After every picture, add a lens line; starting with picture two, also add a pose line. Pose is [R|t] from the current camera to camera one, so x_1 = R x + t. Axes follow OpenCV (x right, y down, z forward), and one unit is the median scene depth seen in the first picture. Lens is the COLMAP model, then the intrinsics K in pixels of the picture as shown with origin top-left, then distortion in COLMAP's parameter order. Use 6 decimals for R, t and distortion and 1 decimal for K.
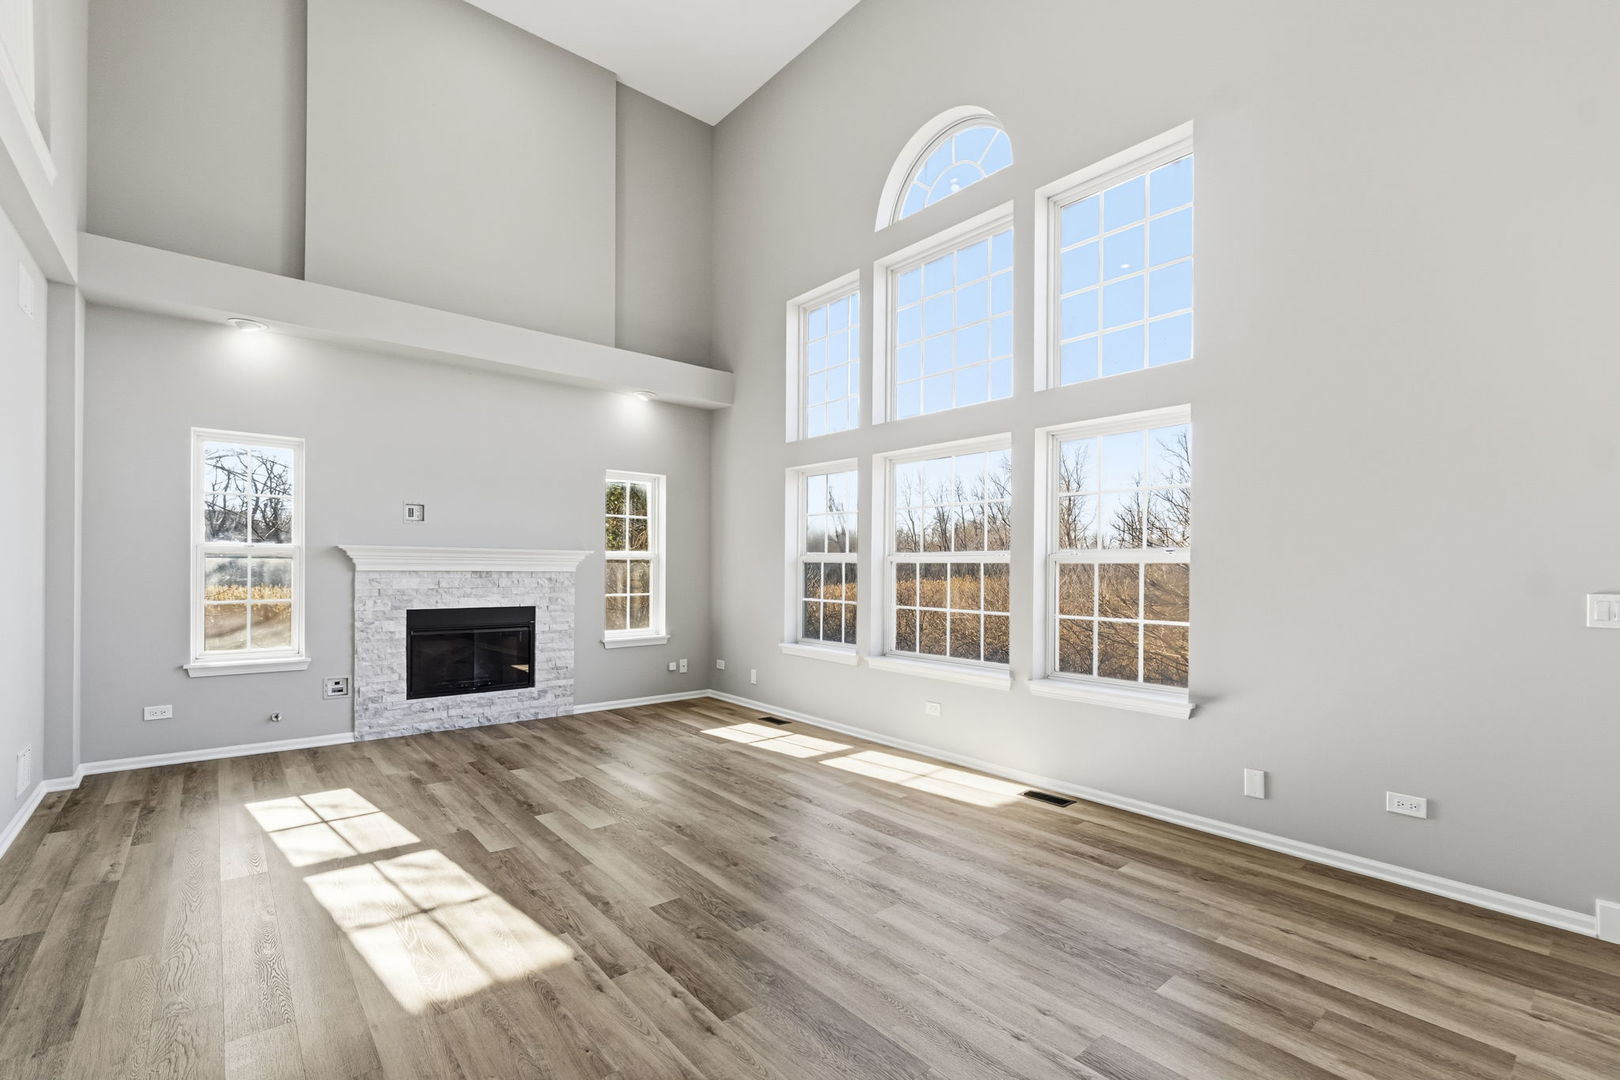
lens RADIAL K [[713.0, 0, 810.9], [0, 713.0, 569.6], [0, 0, 1]] dist [0.001225, 0.000138]
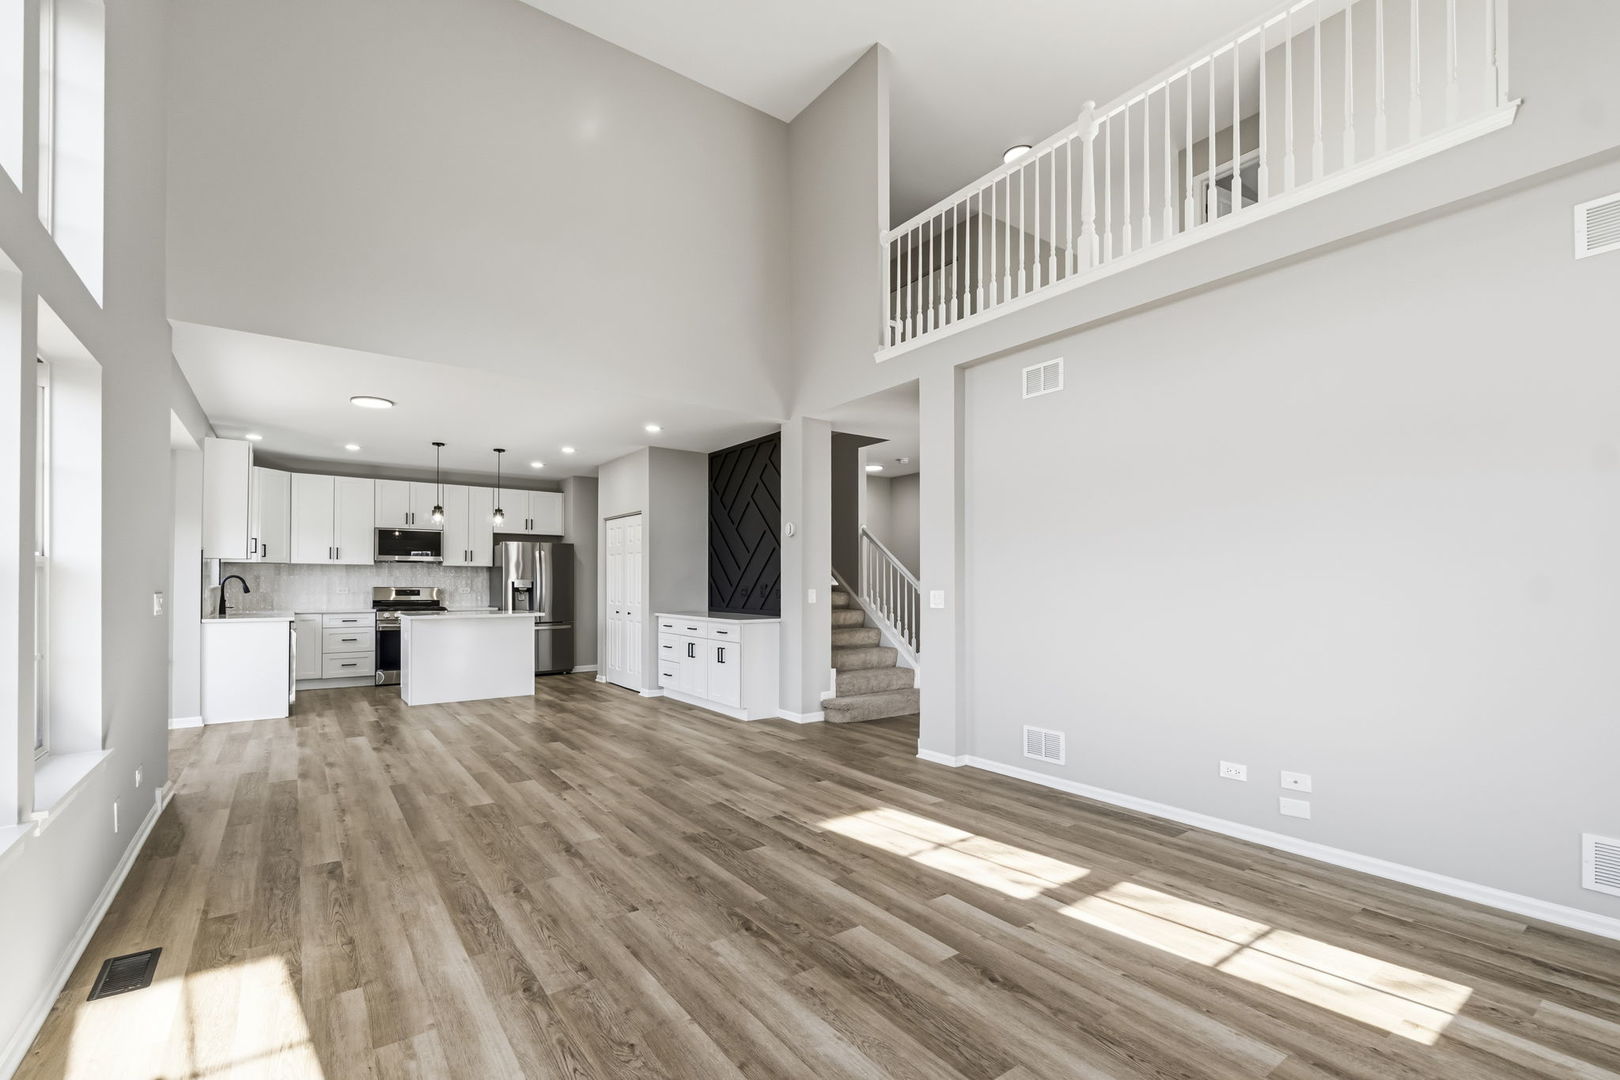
lens RADIAL K [[713.0, 0, 810.9], [0, 713.0, 569.6], [0, 0, 1]] dist [0.001225, 0.000138]
pose [[-0.997403, -0.009839, 0.071347, -0.340380], [-0.010716, 0.999872, -0.011922, -0.011214], [-0.071221, -0.012656, -0.997380, 1.976613]]
